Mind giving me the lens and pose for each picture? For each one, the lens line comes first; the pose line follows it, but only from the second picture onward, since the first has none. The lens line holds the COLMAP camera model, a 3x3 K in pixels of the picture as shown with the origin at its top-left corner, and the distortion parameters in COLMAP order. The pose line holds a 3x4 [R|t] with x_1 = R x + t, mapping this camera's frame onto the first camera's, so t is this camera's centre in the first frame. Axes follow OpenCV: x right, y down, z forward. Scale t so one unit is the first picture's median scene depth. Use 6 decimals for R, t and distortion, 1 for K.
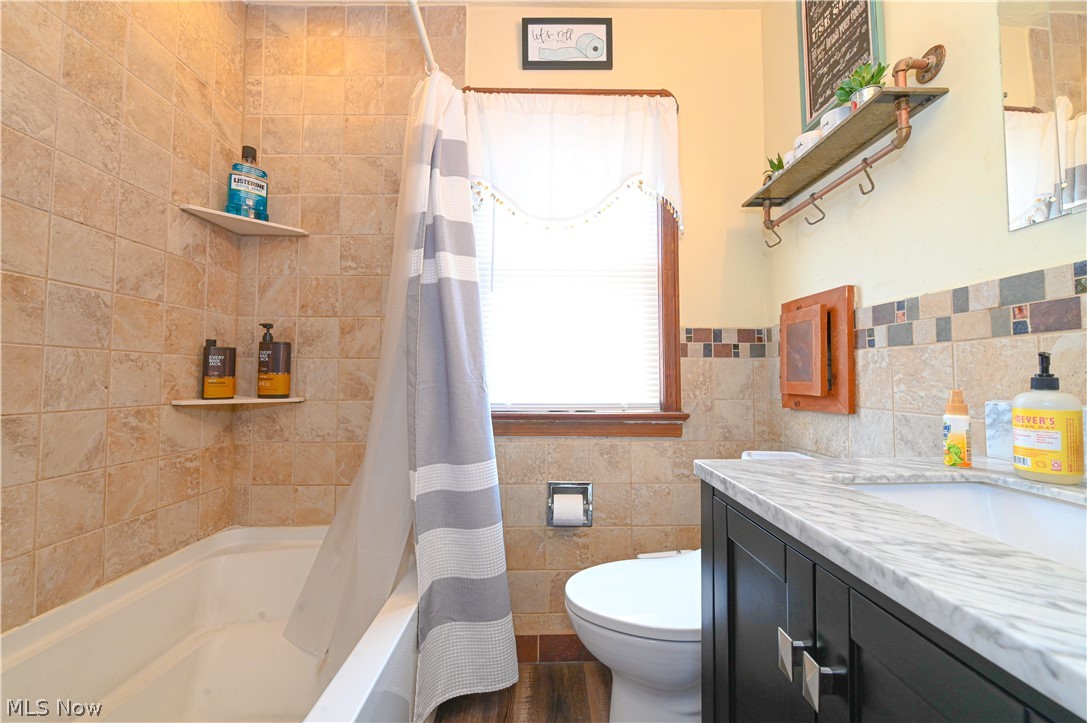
lens RADIAL K [[428.8, 0, 542.3], [0, 428.8, 361.2], [0, 0, 1]] dist [-0.010078, -0.000577]
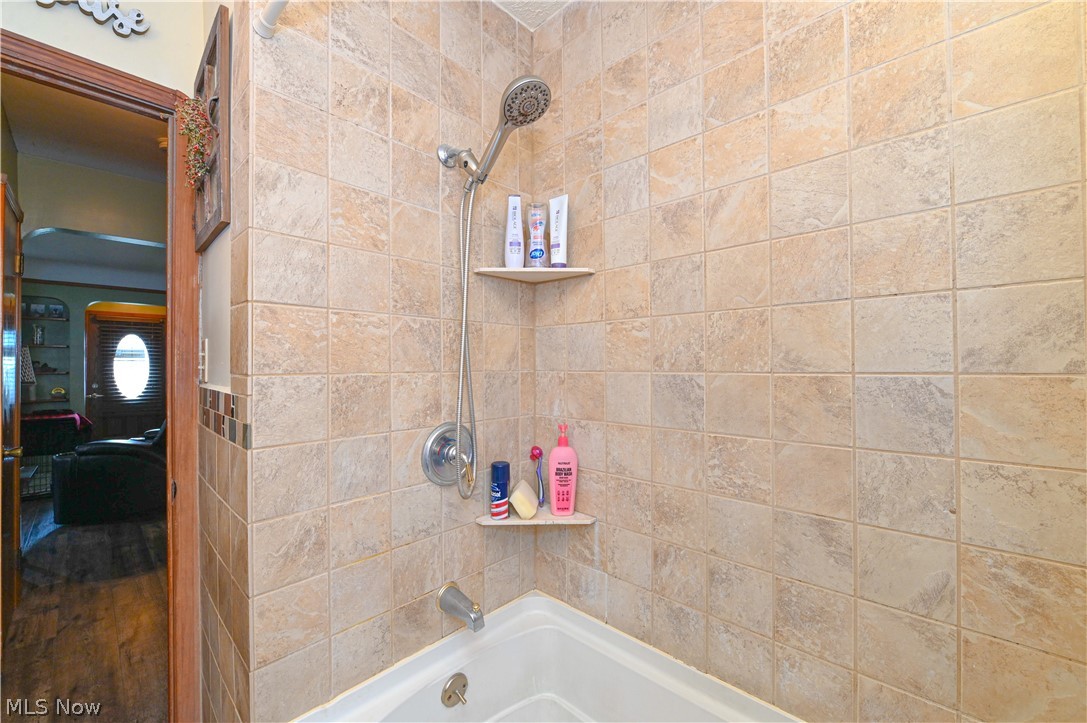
lens RADIAL K [[428.8, 0, 542.3], [0, 428.8, 361.2], [0, 0, 1]] dist [-0.010078, -0.000577]
pose [[-0.690017, -0.003838, -0.723783, -0.056483], [0.037682, 0.998439, -0.041219, -0.192552], [0.722812, -0.055715, -0.688795, 1.059732]]
